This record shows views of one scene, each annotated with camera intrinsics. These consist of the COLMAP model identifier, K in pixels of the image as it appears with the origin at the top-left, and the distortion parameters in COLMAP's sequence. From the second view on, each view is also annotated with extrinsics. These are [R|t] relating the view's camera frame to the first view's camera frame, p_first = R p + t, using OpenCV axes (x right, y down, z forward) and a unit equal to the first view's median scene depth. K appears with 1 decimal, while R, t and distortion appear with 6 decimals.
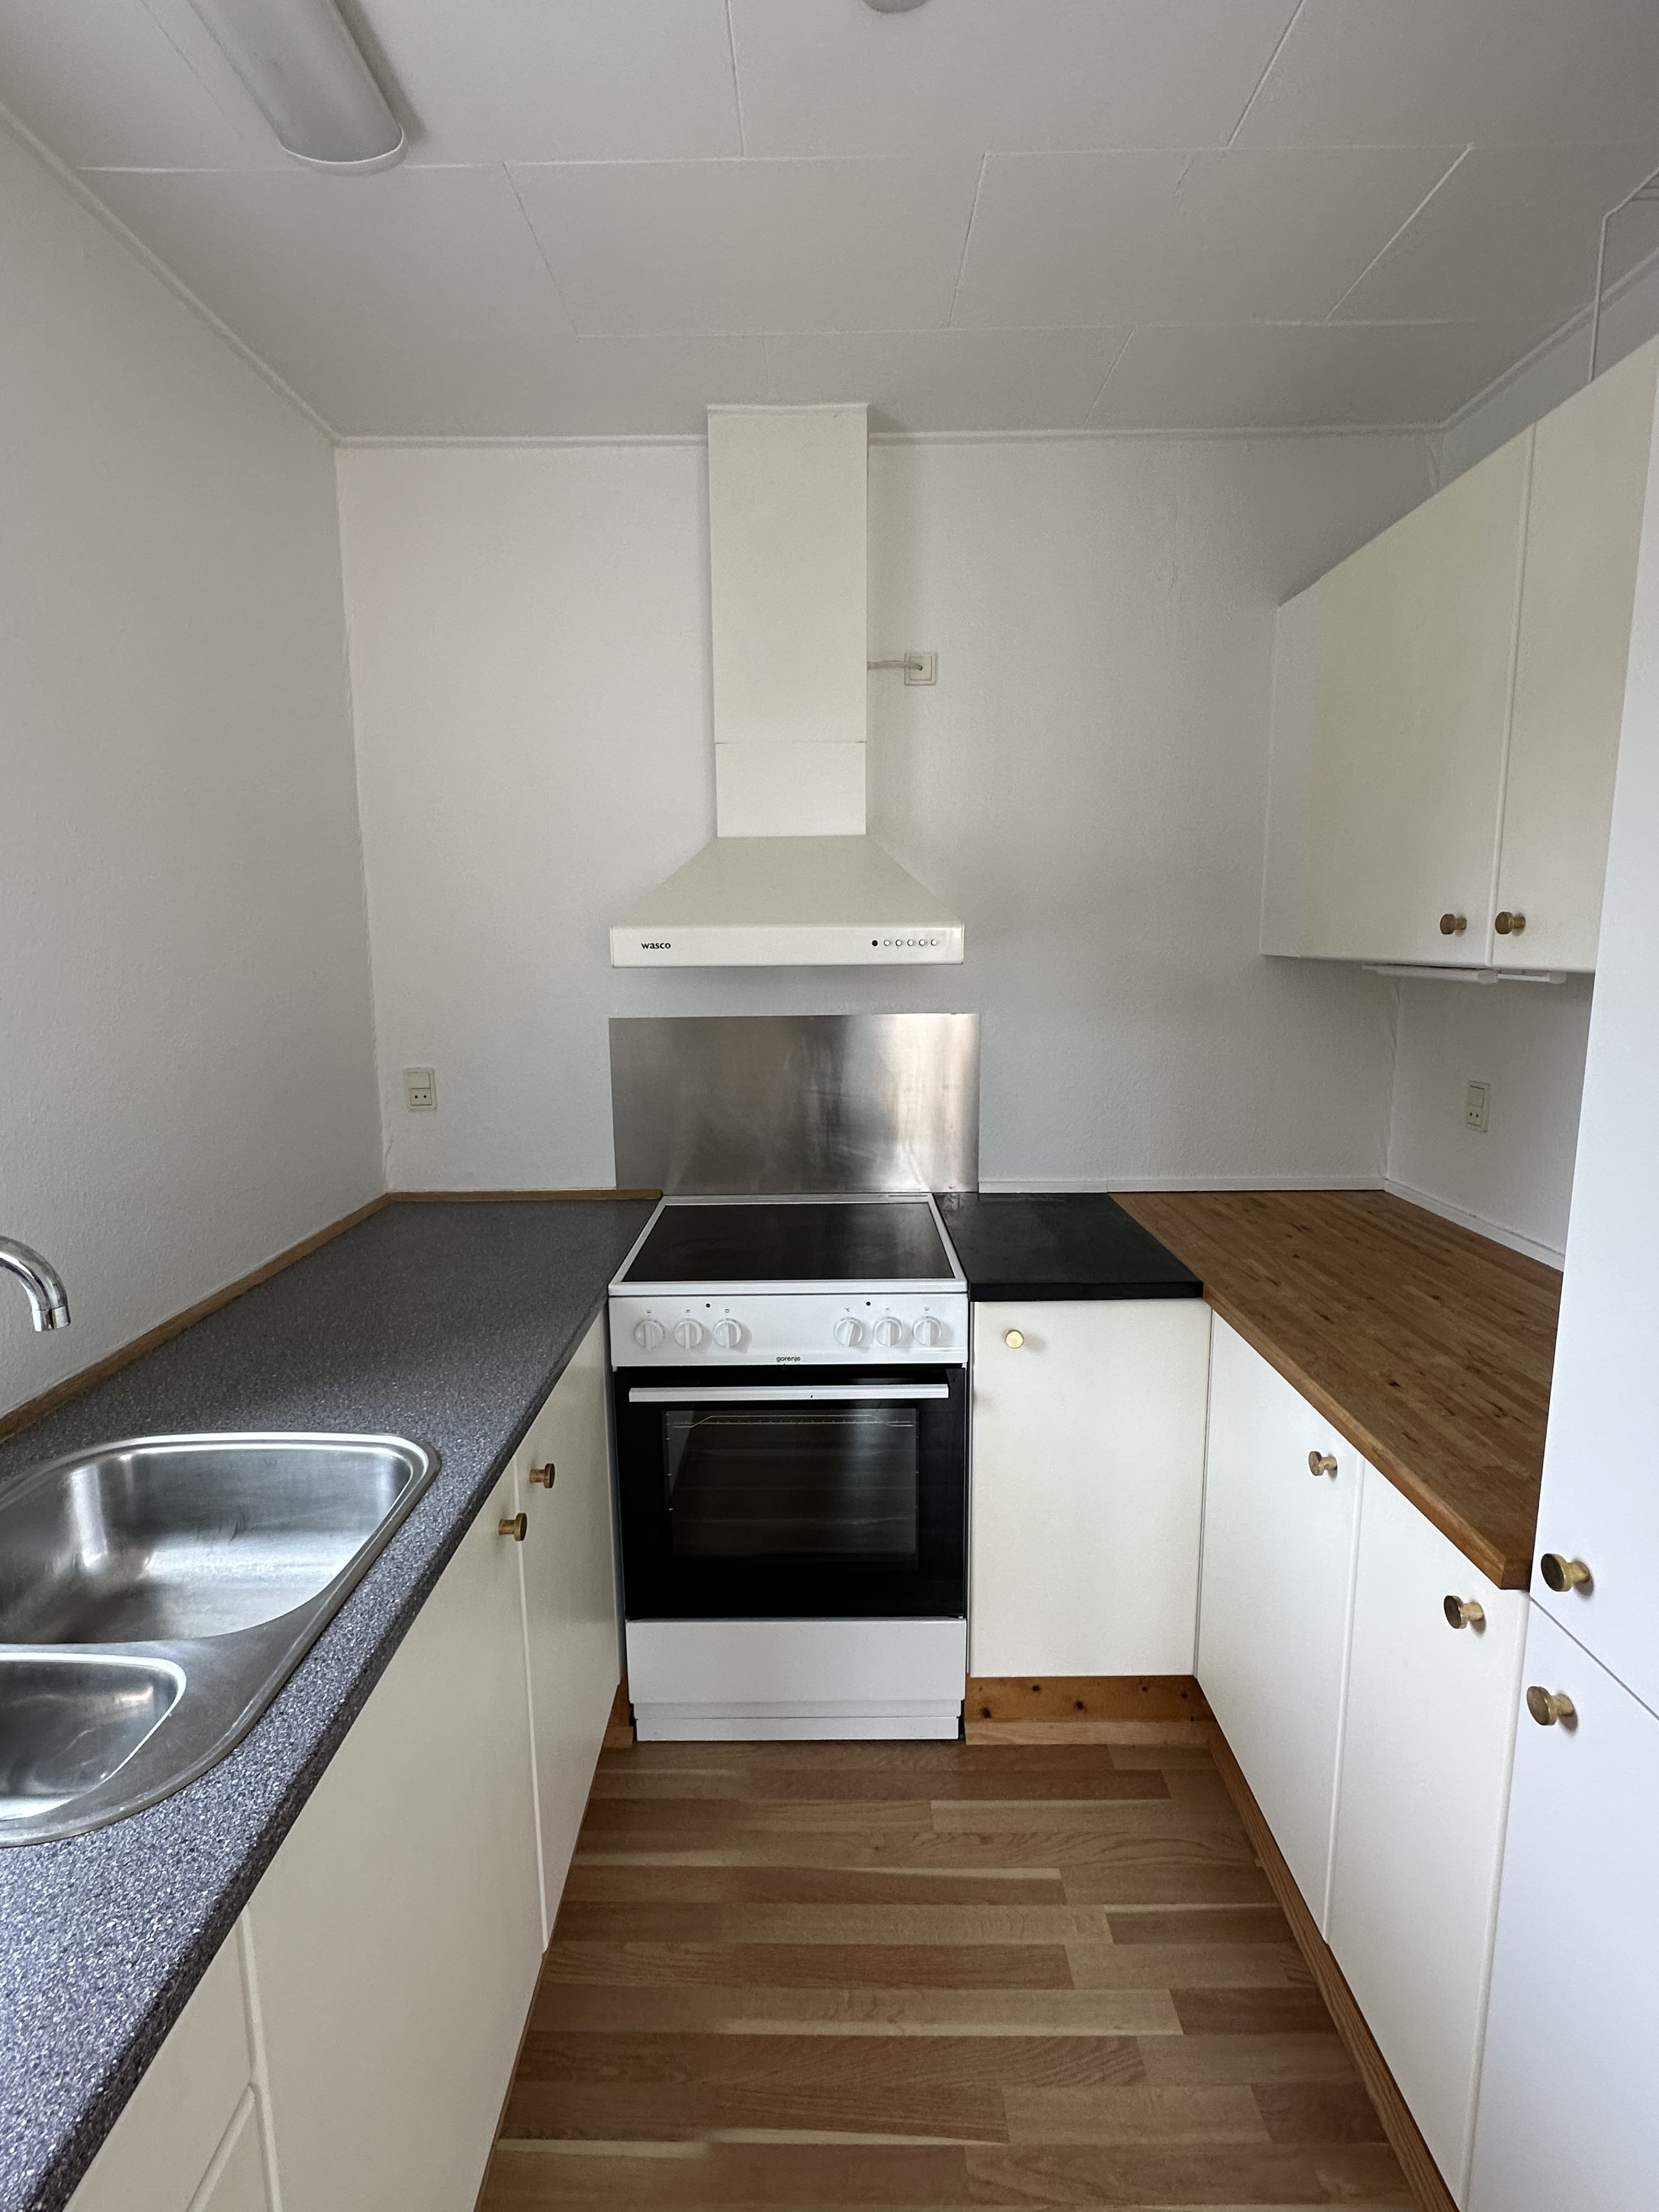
lens RADIAL K [[1058.1, 0, 820.3], [0, 1058.1, 1104.1], [0, 0, 1]] dist [-0.002574, 0.000029]
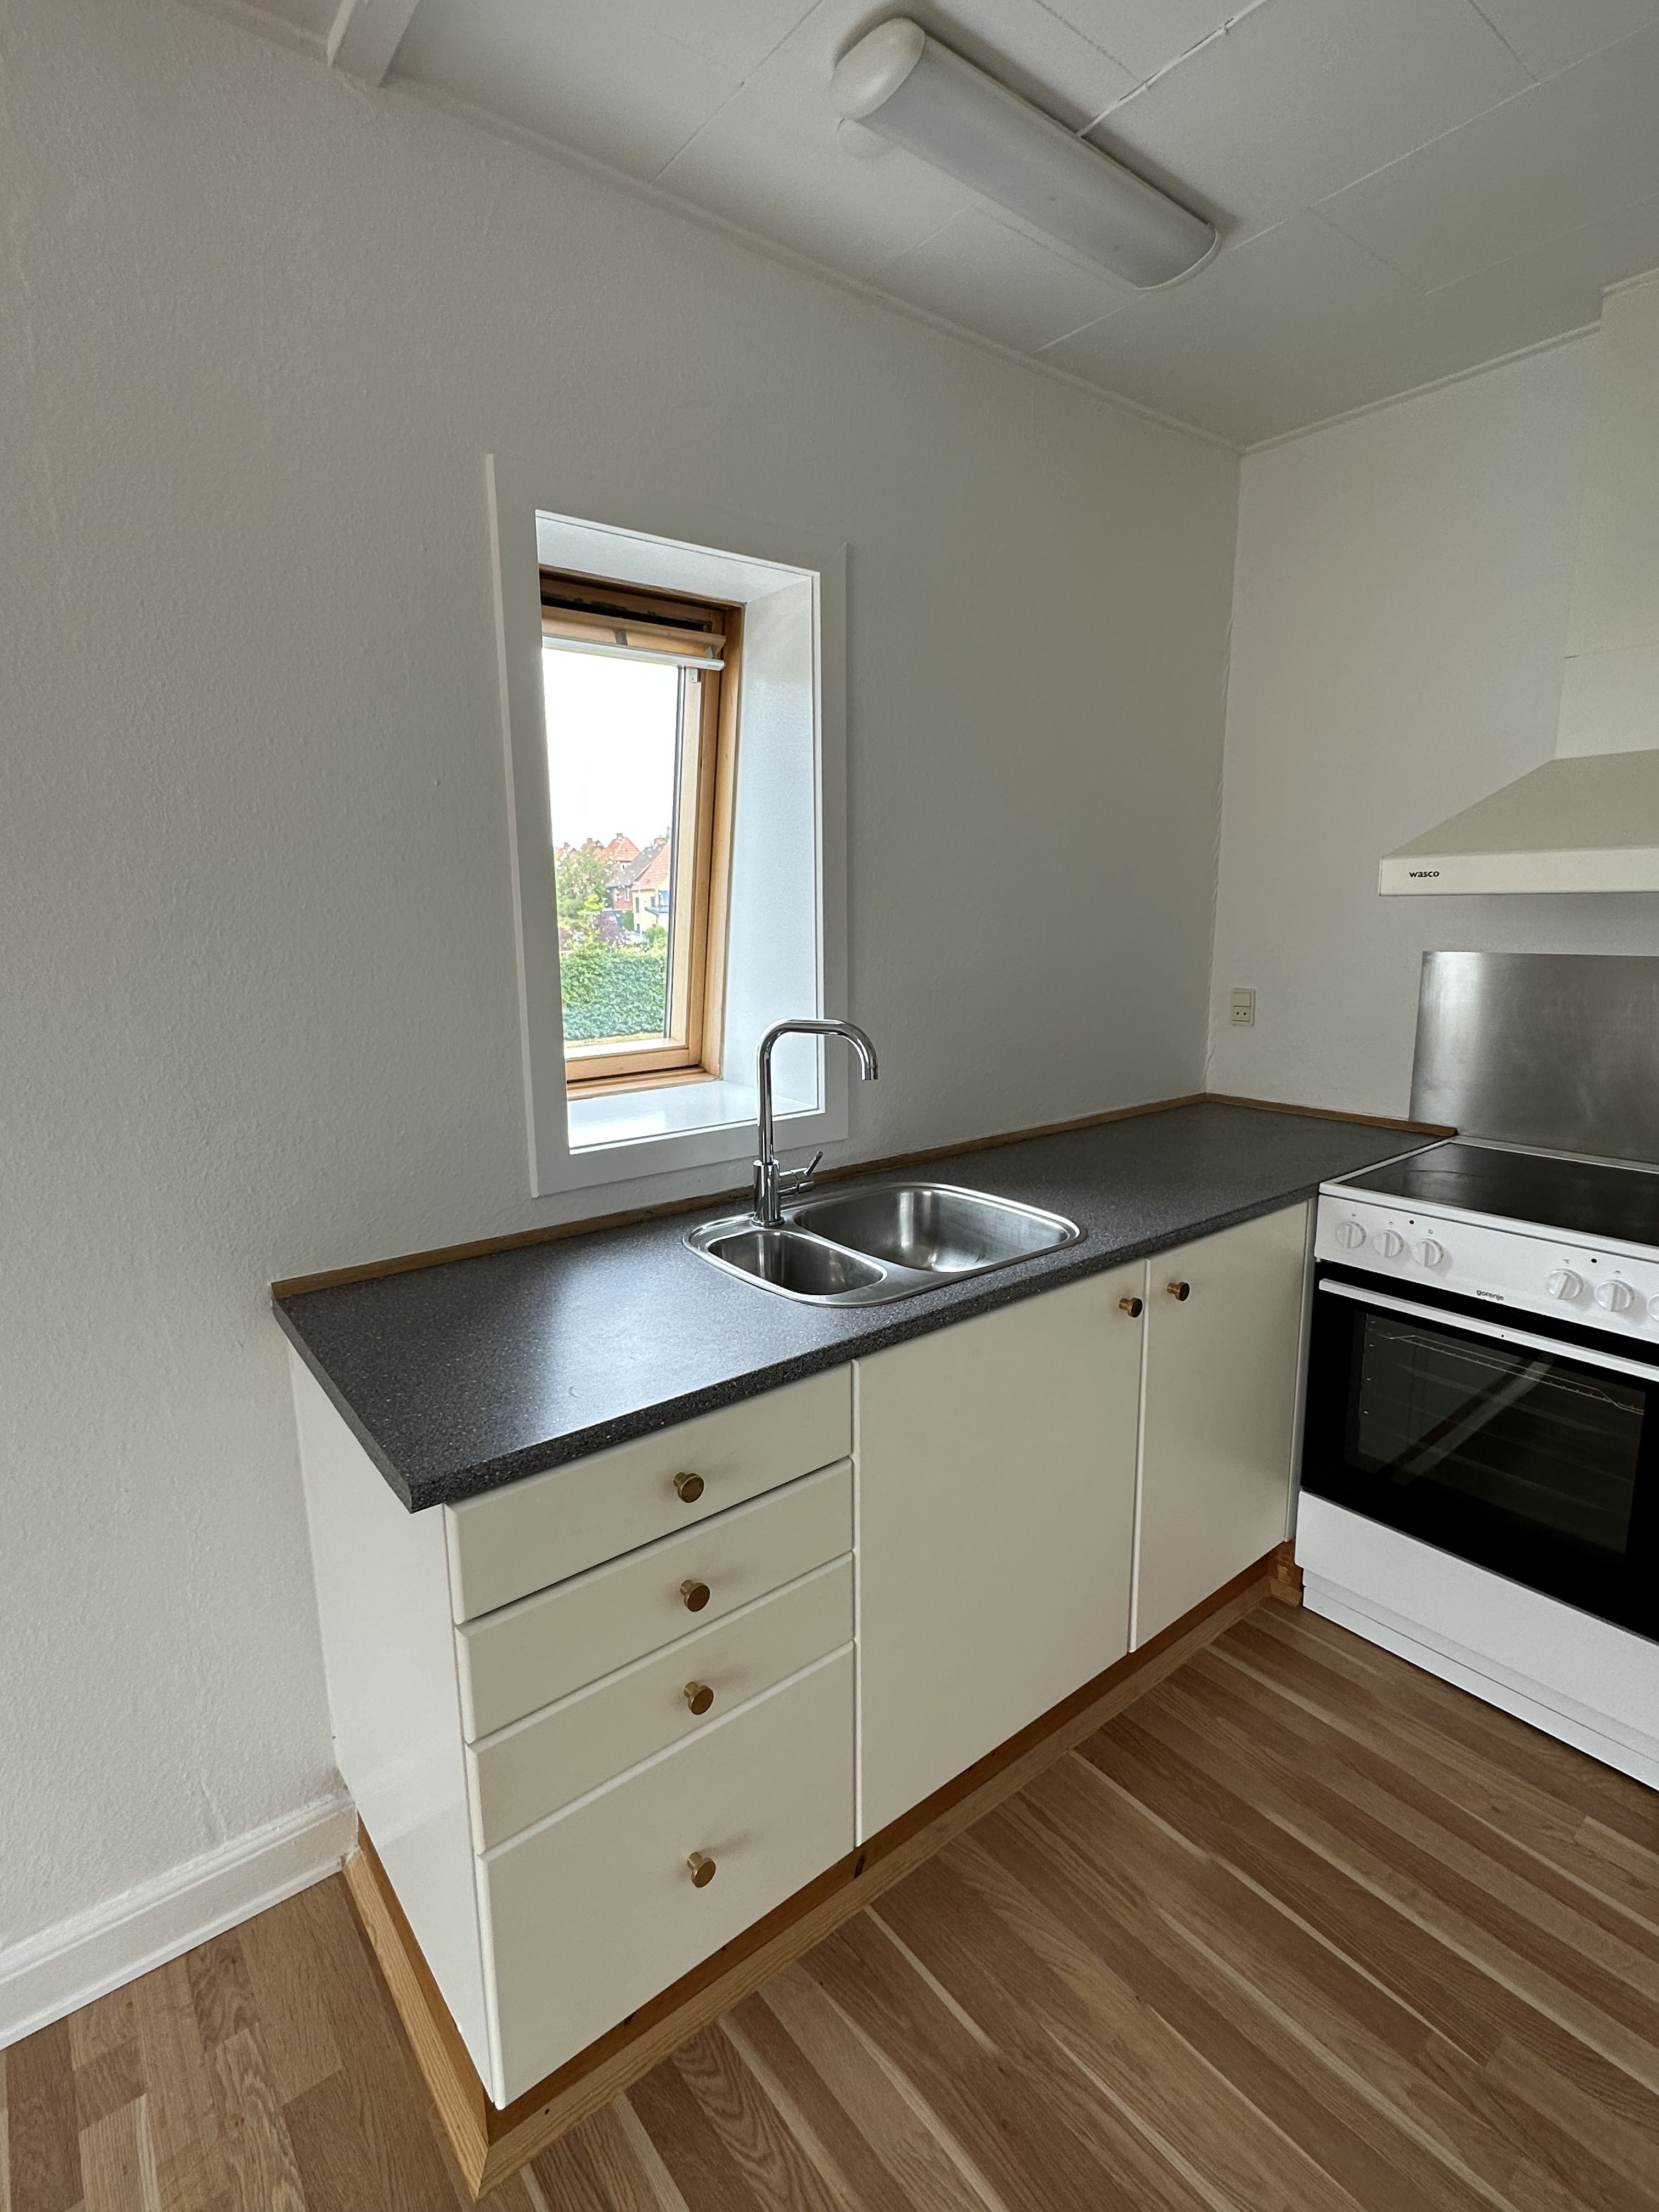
lens RADIAL K [[1058.1, 0, 816.9], [0, 1058.1, 1101.1], [0, 0, 1]] dist [-0.002574, 0.000029]
pose [[0.617022, 0.143884, -0.773680, 0.323269], [-0.113795, 0.989123, 0.093197, 0.042675], [0.778675, 0.030536, 0.626684, -0.110140]]
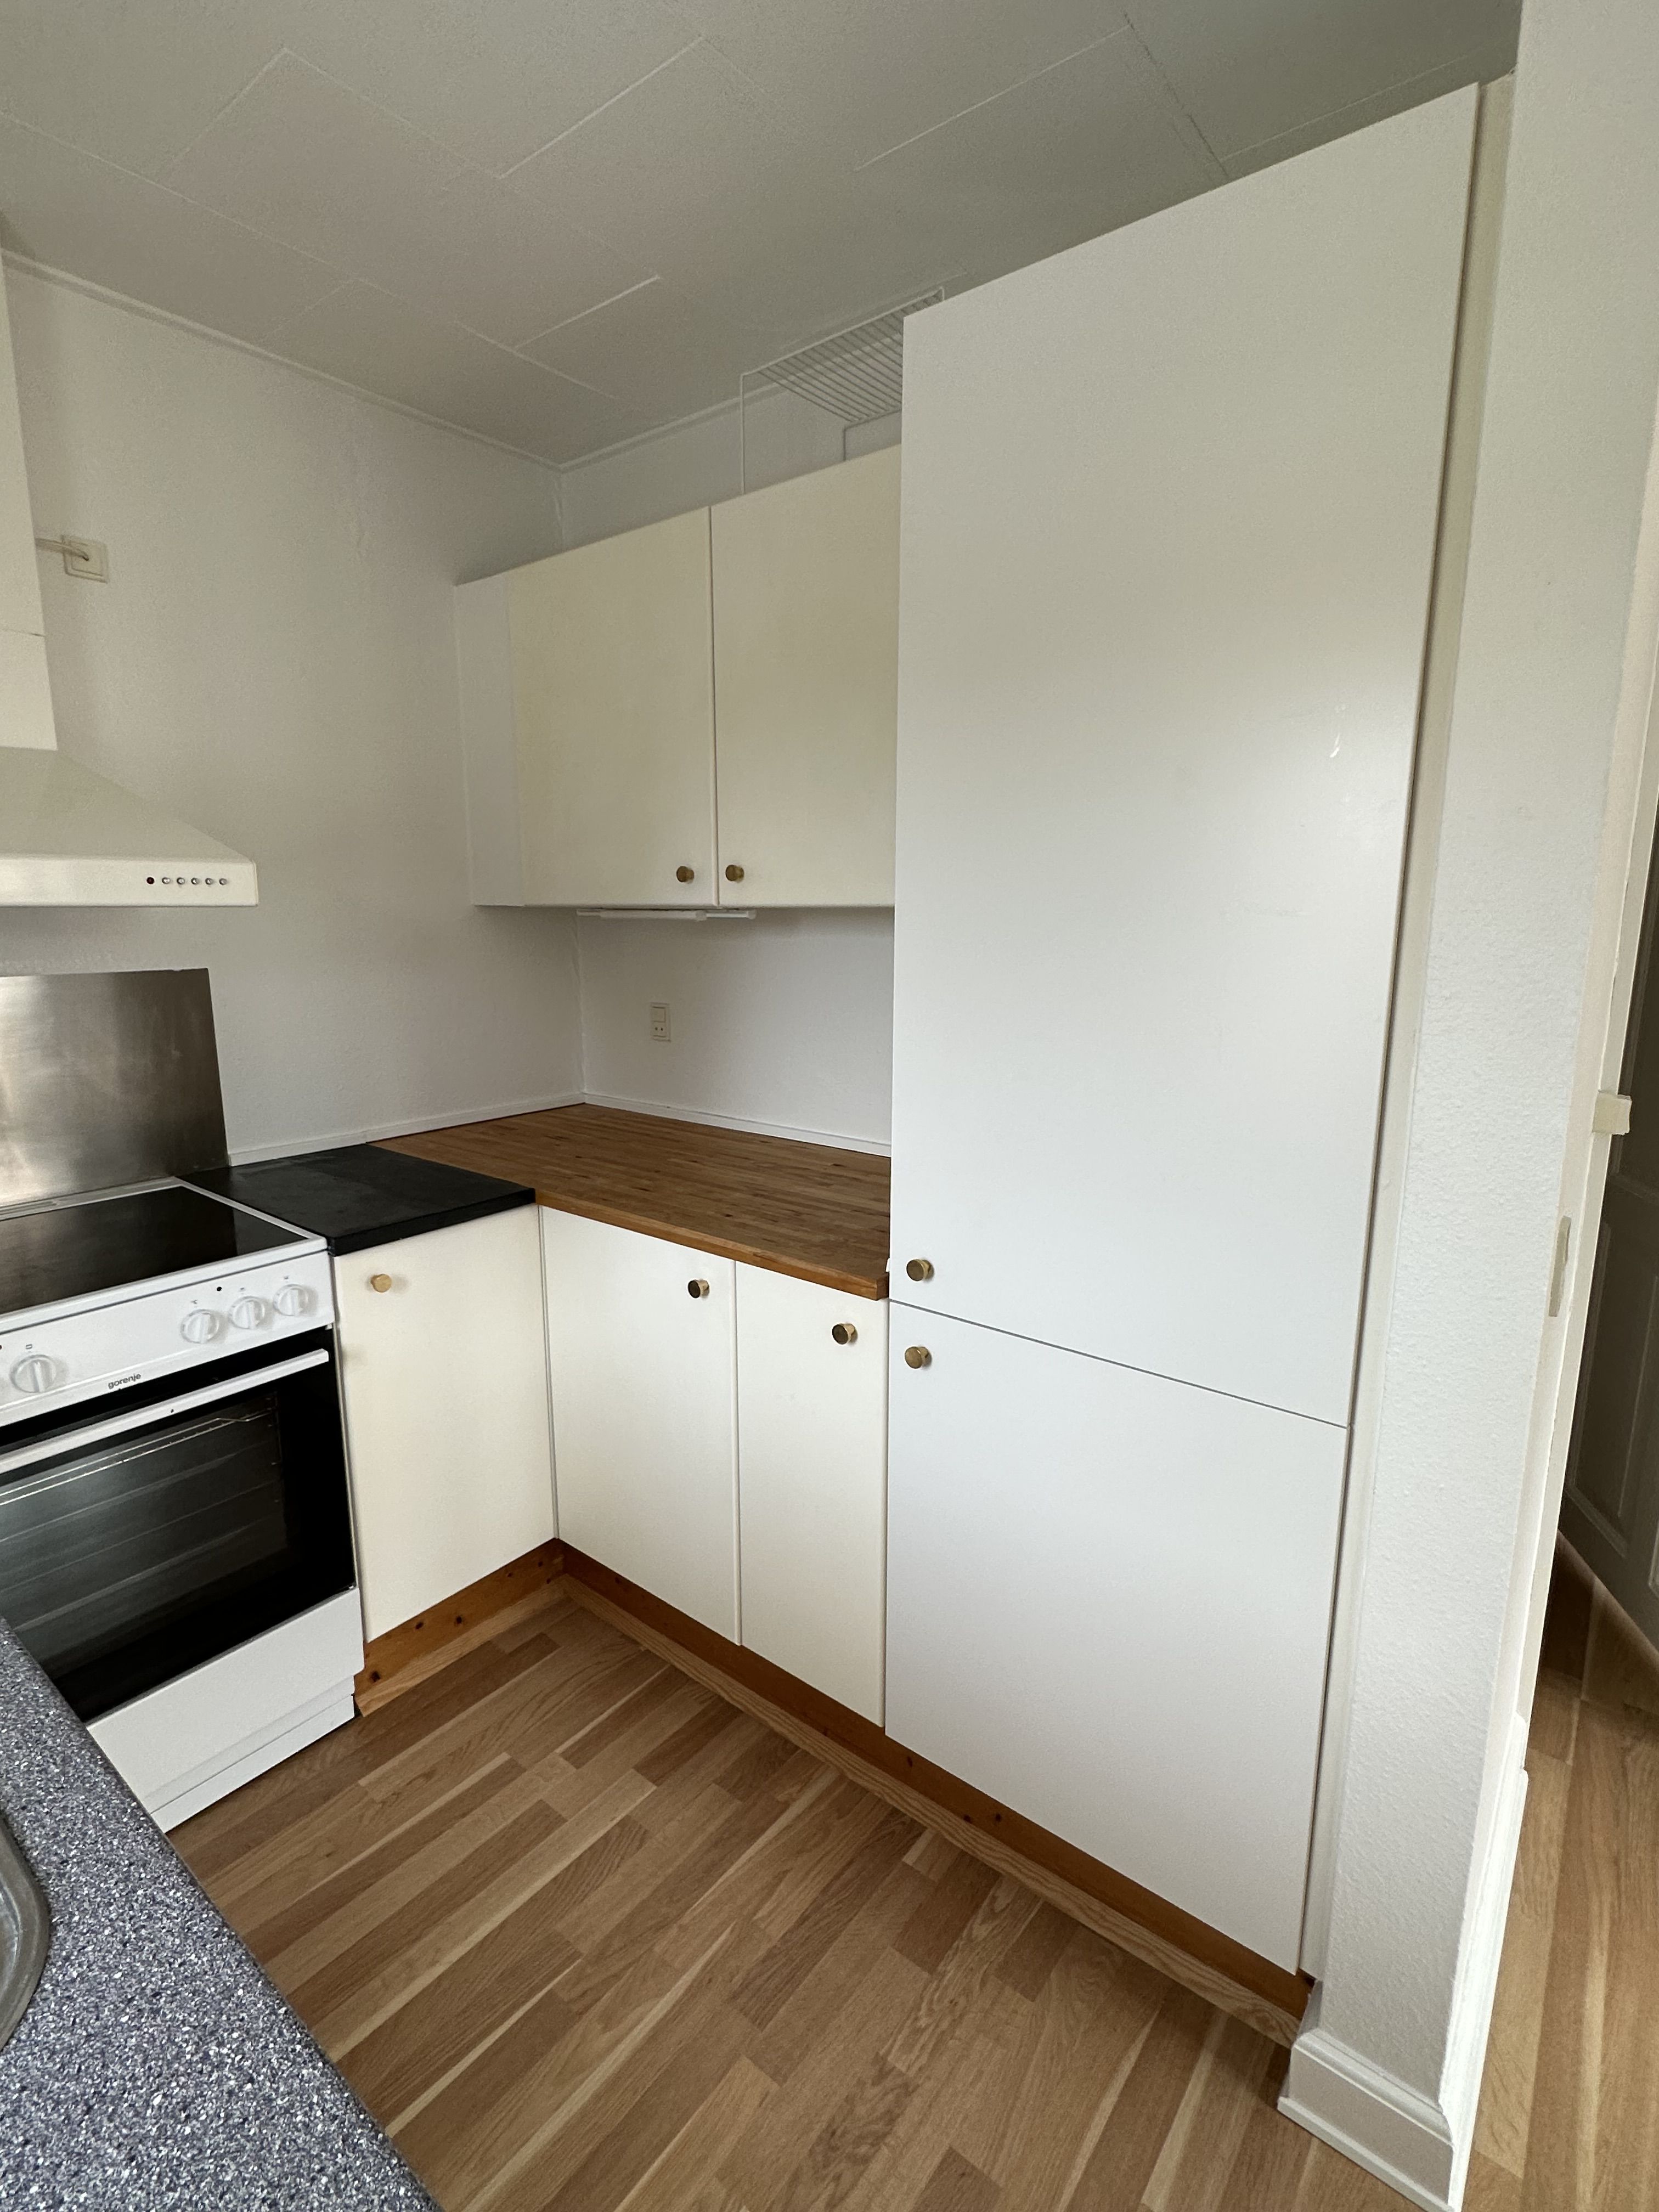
lens RADIAL K [[1058.1, 0, 819.7], [0, 1058.1, 1097.8], [0, 0, 1]] dist [-0.002574, 0.000029]
pose [[0.620424, -0.131590, 0.773148, -0.308114], [0.117726, 0.990280, 0.074075, 0.024176], [-0.775380, 0.045062, 0.629885, 0.045571]]
